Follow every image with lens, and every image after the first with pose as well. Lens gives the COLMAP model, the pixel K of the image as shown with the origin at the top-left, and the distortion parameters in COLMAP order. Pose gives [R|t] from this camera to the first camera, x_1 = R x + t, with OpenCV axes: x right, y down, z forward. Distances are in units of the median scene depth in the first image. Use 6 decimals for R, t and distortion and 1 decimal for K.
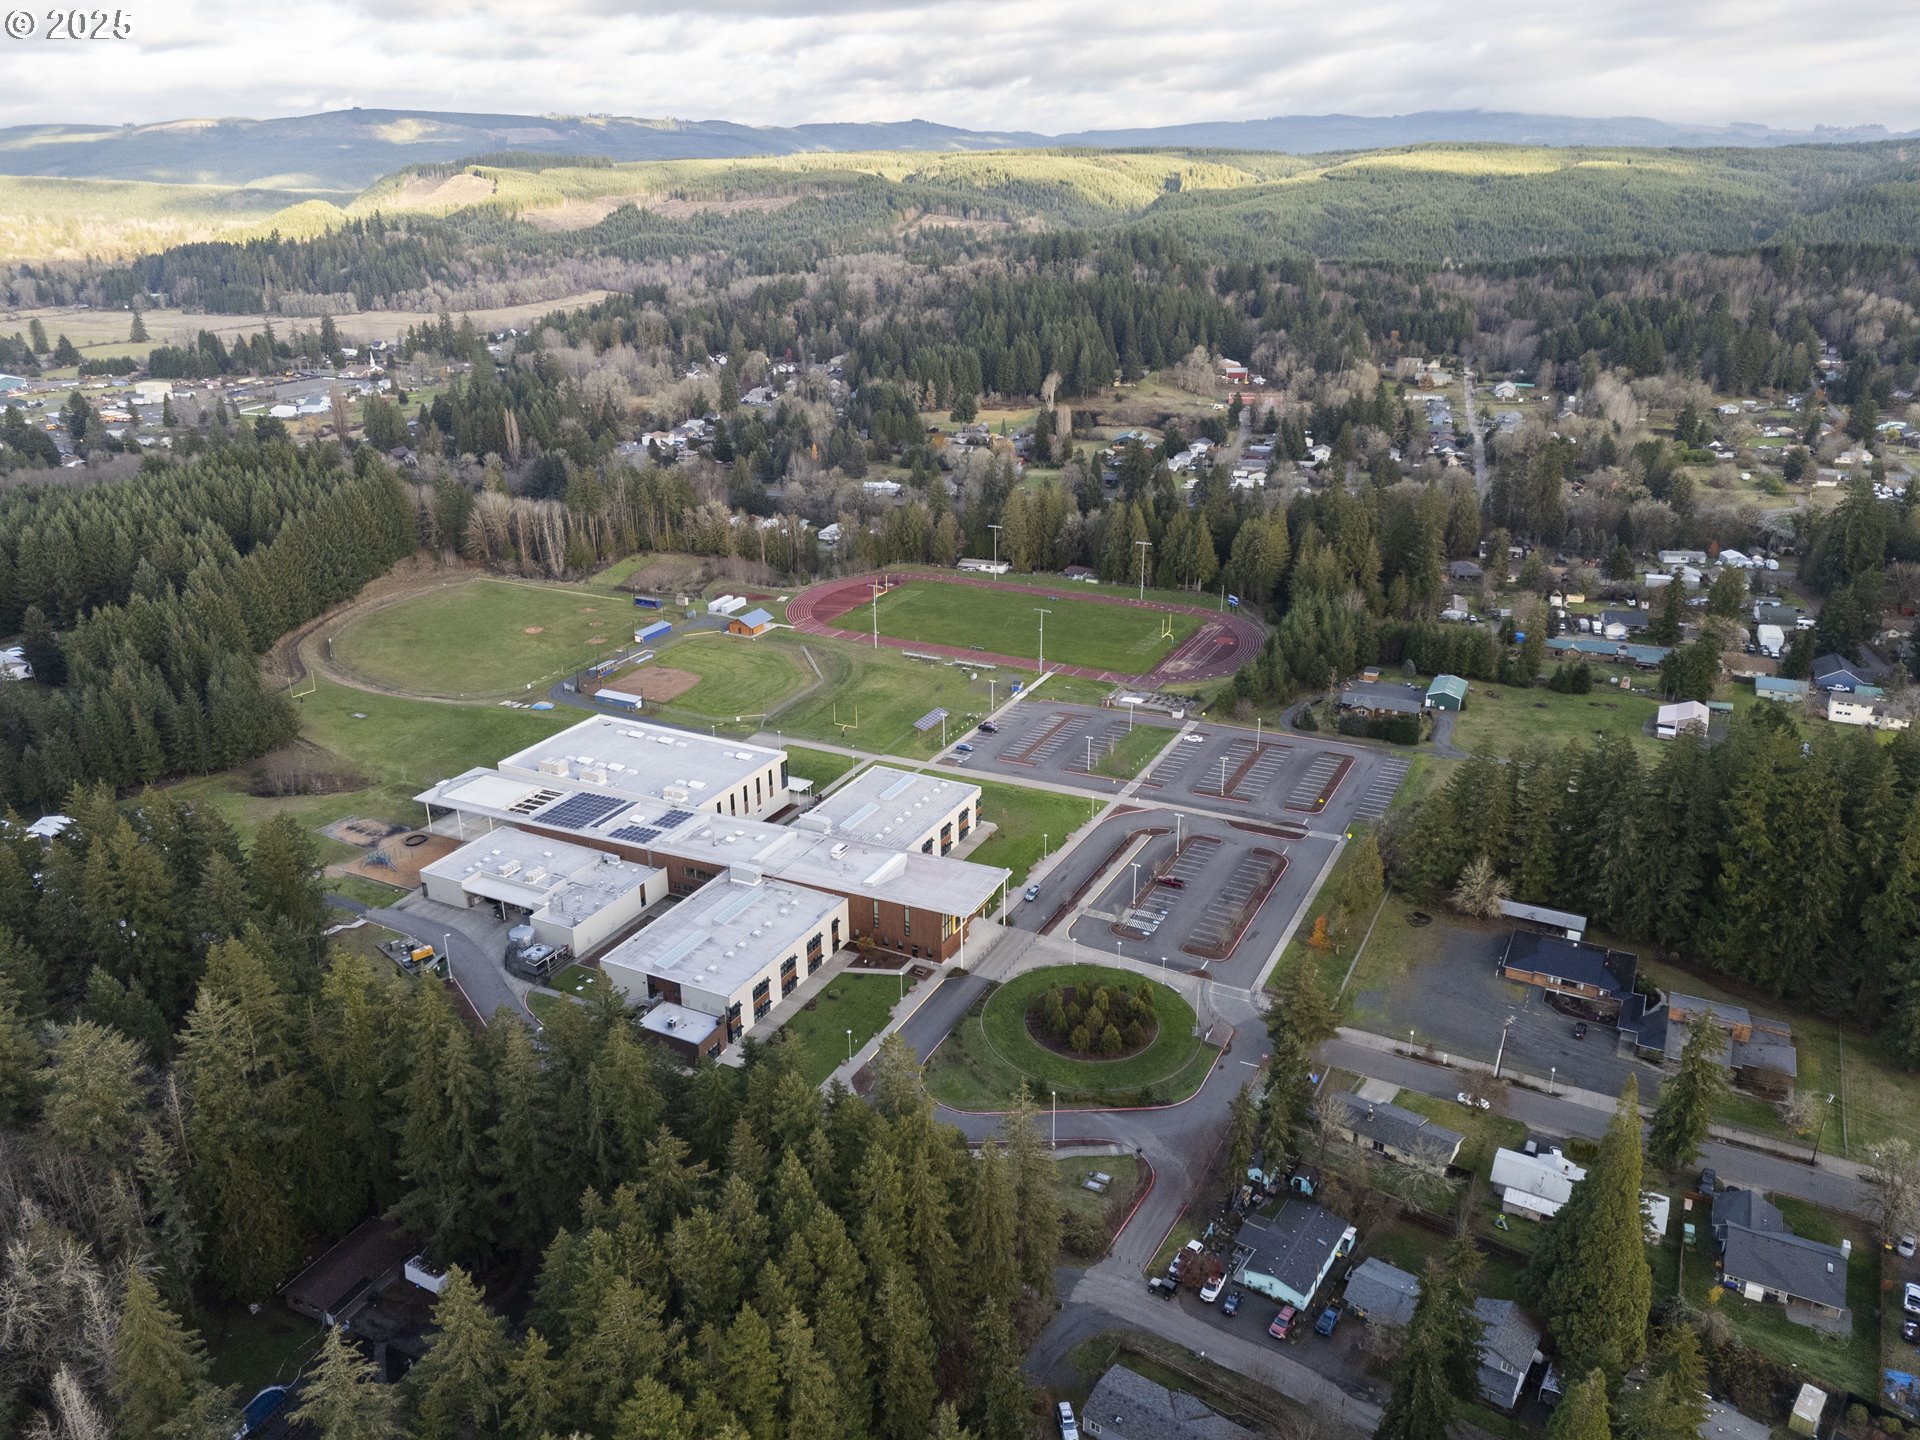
lens RADIAL K [[1392.7, 0, 960.0], [0, 1392.7, 720.0], [0, 0, 1]] dist [0.064398, -0.048624]
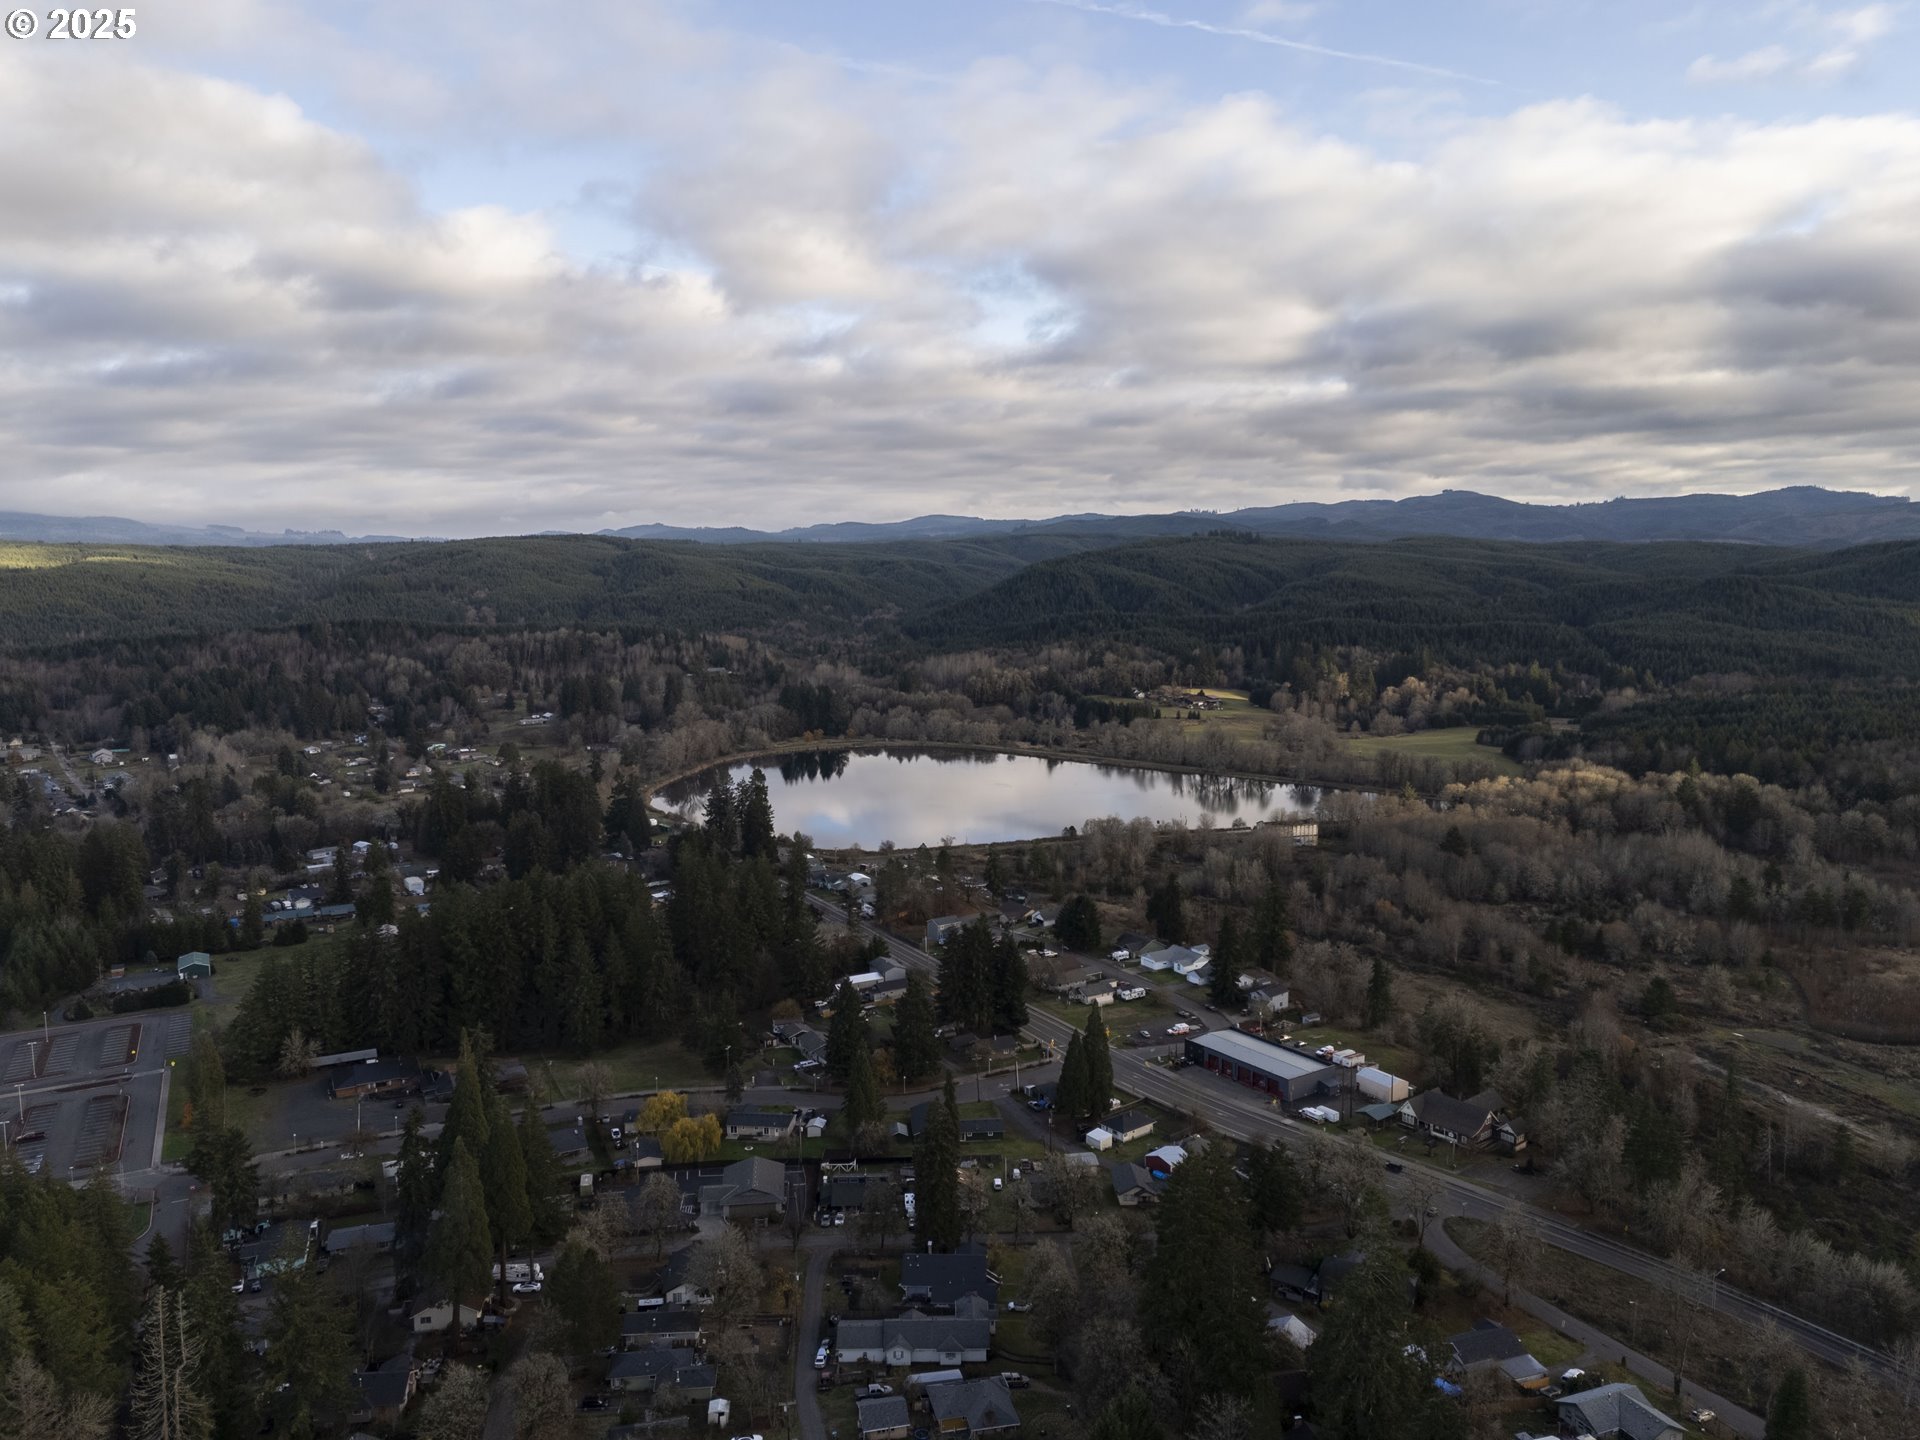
lens RADIAL K [[1392.7, 0, 960.0], [0, 1392.7, 720.0], [0, 0, 1]] dist [0.064398, -0.048624]
pose [[0.579541, -0.093444, 0.809568, -0.097399], [0.299305, 0.948385, -0.104795, 0.043297], [-0.757990, 0.303041, 0.577596, -0.108578]]
